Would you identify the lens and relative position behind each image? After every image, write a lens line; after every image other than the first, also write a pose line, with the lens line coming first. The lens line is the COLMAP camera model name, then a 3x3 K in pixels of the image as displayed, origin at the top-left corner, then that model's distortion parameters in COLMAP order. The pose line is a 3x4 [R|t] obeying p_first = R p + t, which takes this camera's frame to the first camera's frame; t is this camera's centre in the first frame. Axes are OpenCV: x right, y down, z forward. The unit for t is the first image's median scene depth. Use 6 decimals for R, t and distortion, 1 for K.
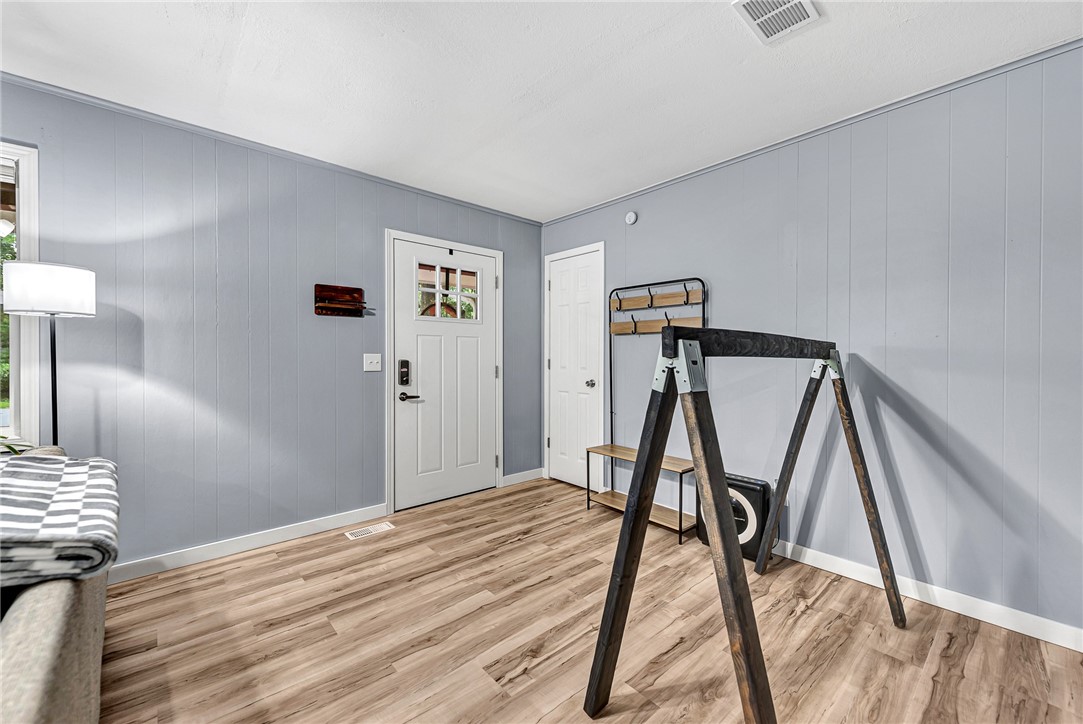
lens RADIAL K [[432.2, 0, 543.6], [0, 432.2, 355.0], [0, 0, 1]] dist [0.015253, -0.004940]
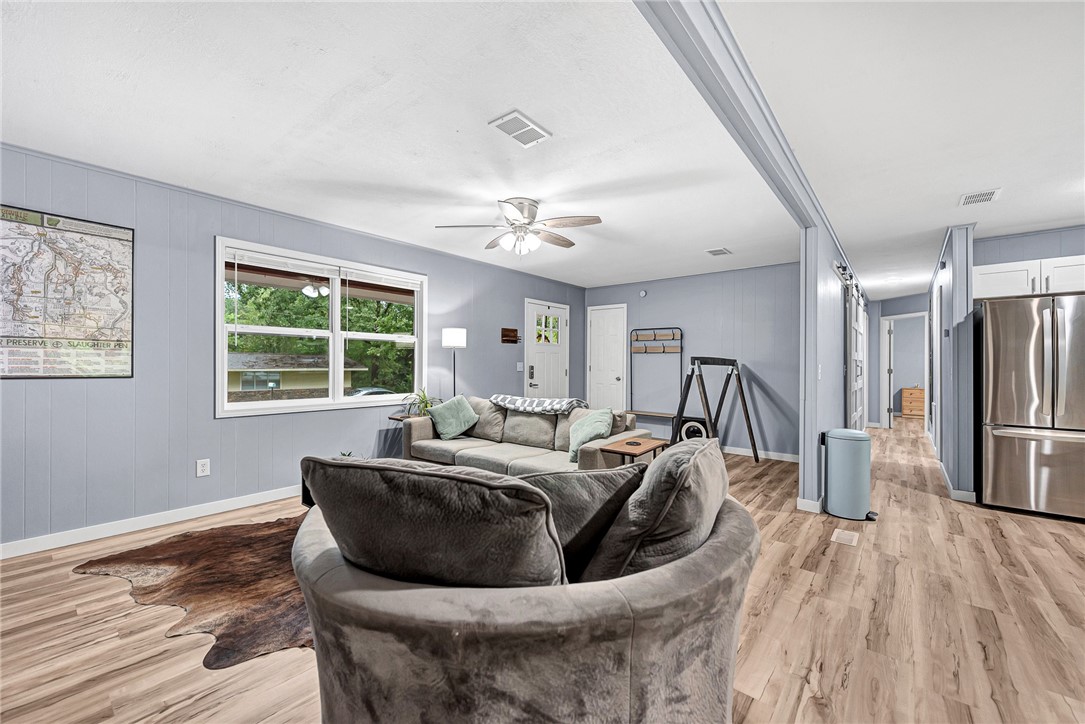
lens RADIAL K [[433.0, 0, 542.4], [0, 433.0, 364.1], [0, 0, 1]] dist [0.015253, -0.004940]
pose [[0.988407, 0.005383, 0.151730, -0.752640], [-0.005913, 0.999978, 0.003042, -0.002830], [-0.151710, -0.003904, 0.988417, -1.203506]]
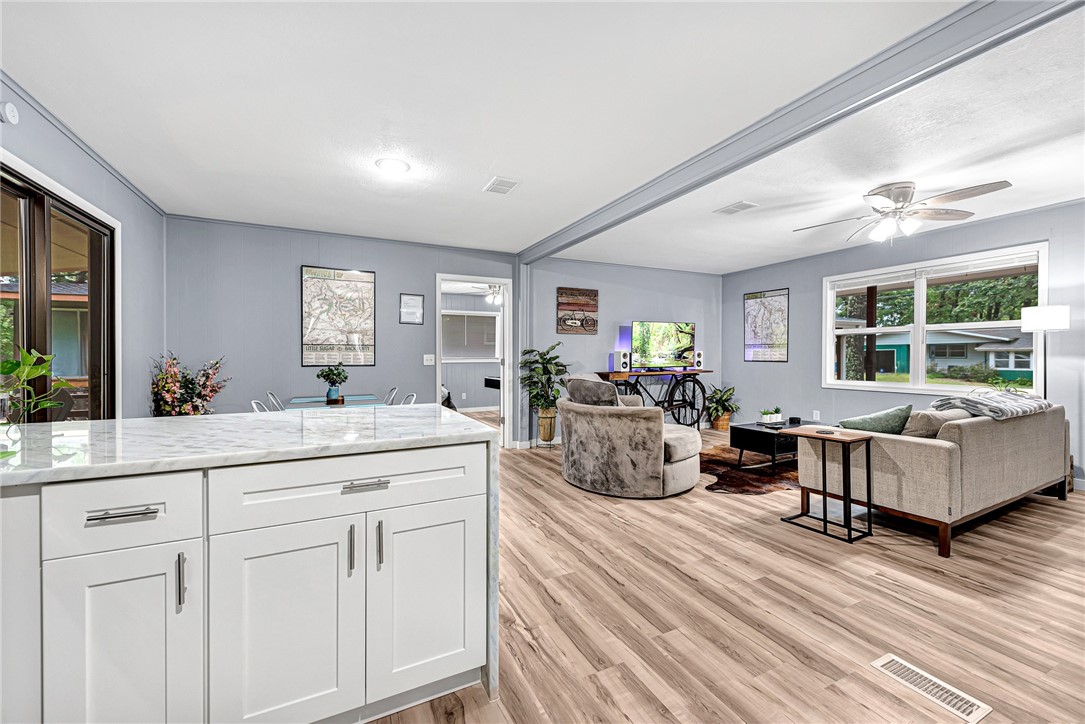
lens RADIAL K [[433.0, 0, 541.7], [0, 433.0, 364.5], [0, 0, 1]] dist [0.015253, -0.004940]
pose [[-0.271296, 0.018885, -0.962311, 1.036800], [0.006904, 0.999820, 0.017675, 0.004983], [0.962471, -0.001849, -0.271378, -0.479742]]
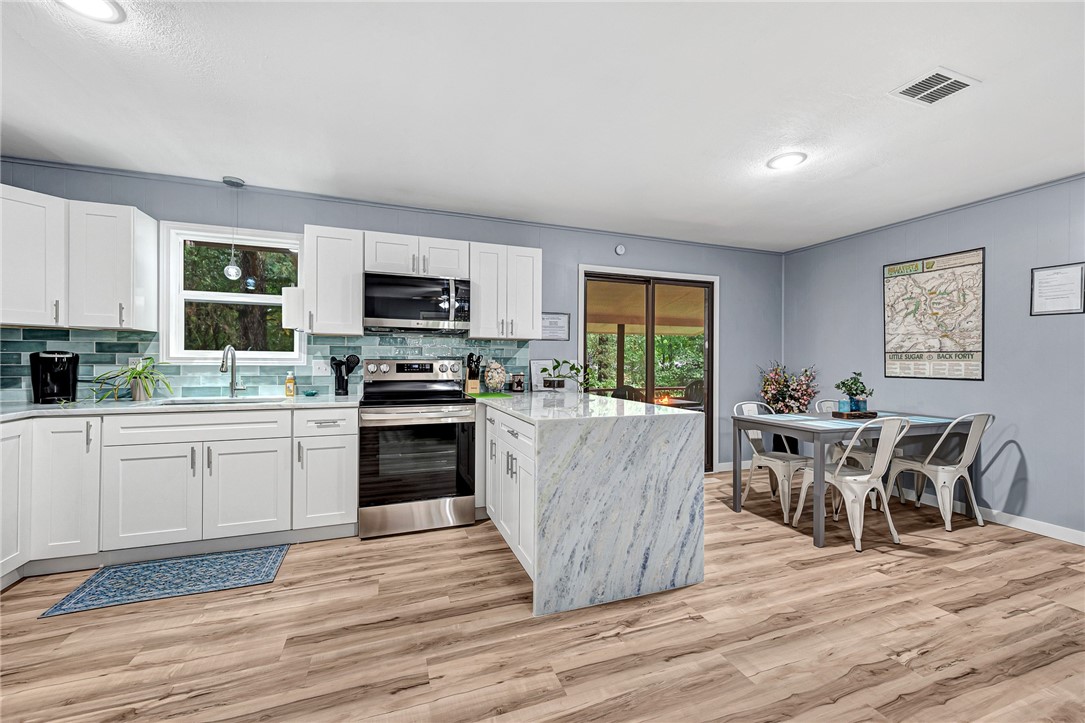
lens RADIAL K [[433.0, 0, 544.2], [0, 433.0, 362.8], [0, 0, 1]] dist [0.015253, -0.004940]
pose [[-0.929668, -0.007494, 0.368322, 0.155010], [-0.009150, 0.999954, -0.002750, 0.000958], [-0.368284, -0.005927, -0.929694, 0.063360]]
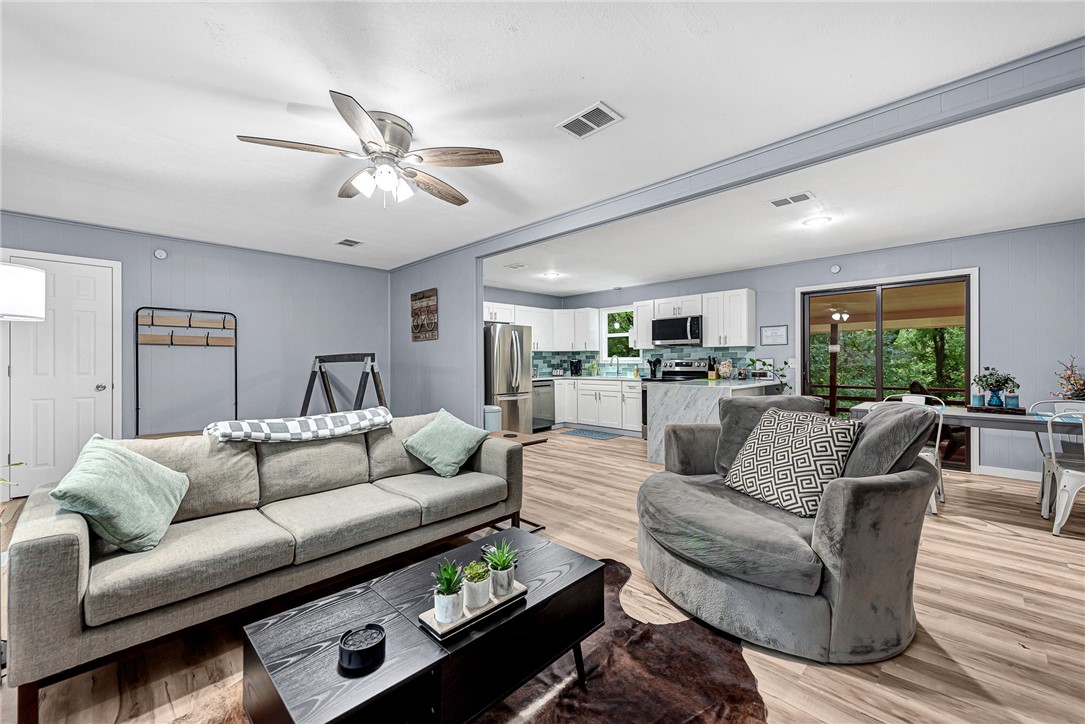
lens RADIAL K [[433.0, 0, 543.5], [0, 433.0, 361.3], [0, 0, 1]] dist [0.015253, -0.004940]
pose [[-0.055883, 0.000515, 0.998437, -1.596808], [-0.000598, 1.000000, -0.000549, 0.000544], [-0.998437, -0.000628, -0.055883, -0.083036]]
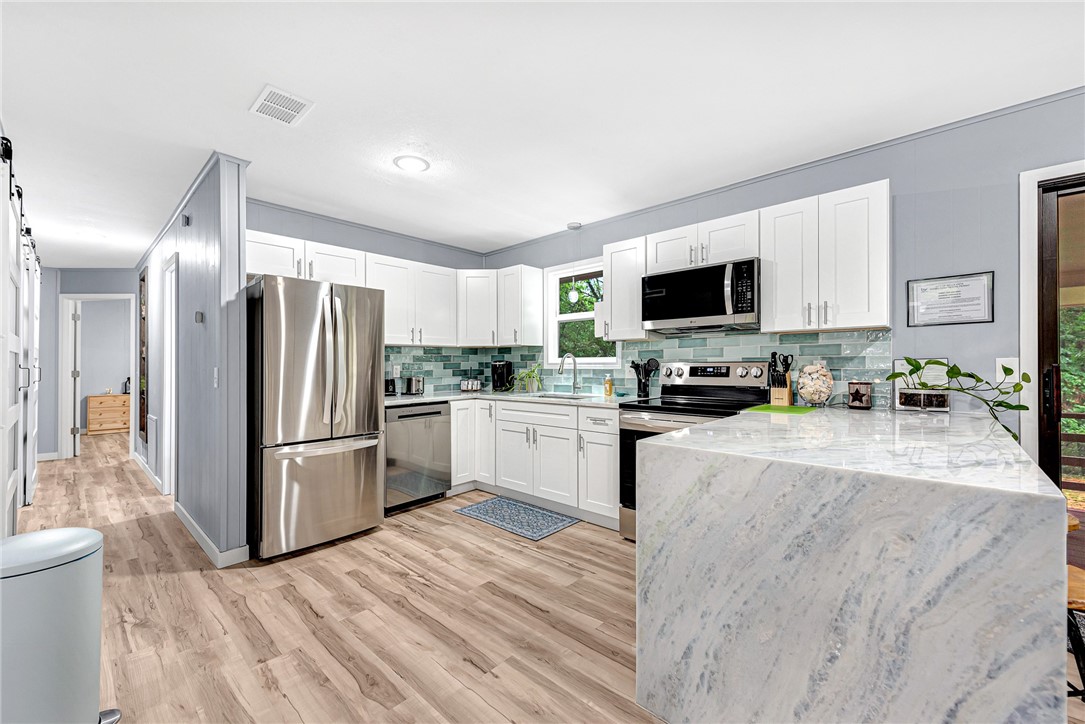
lens RADIAL K [[433.0, 0, 542.4], [0, 433.0, 364.2], [0, 0, 1]] dist [0.015253, -0.004940]
pose [[-0.098598, 0.001206, 0.995127, -0.135999], [0.001059, 0.999999, -0.001107, -0.002701], [-0.995127, 0.000945, -0.098600, -0.506045]]
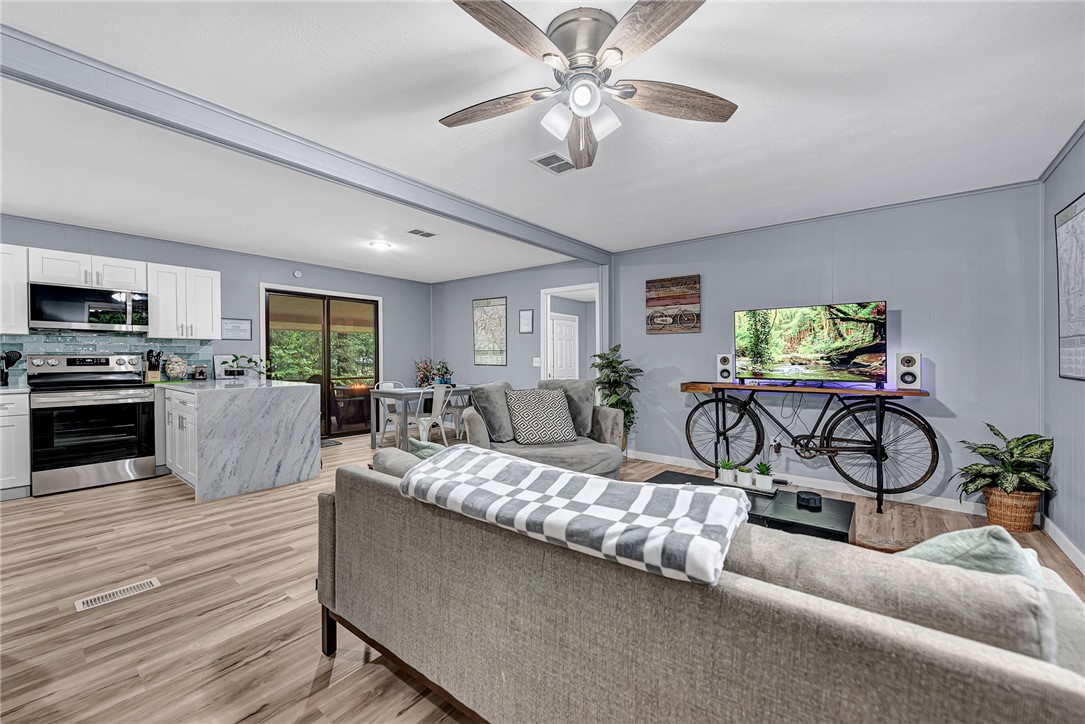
lens RADIAL K [[433.0, 0, 544.9], [0, 433.0, 365.2], [0, 0, 1]] dist [0.015253, -0.004940]
pose [[-0.986543, -0.001918, -0.163492, -0.429353], [-0.004138, 0.999904, 0.013240, 0.000775], [0.163451, 0.013739, -0.986456, 0.907029]]
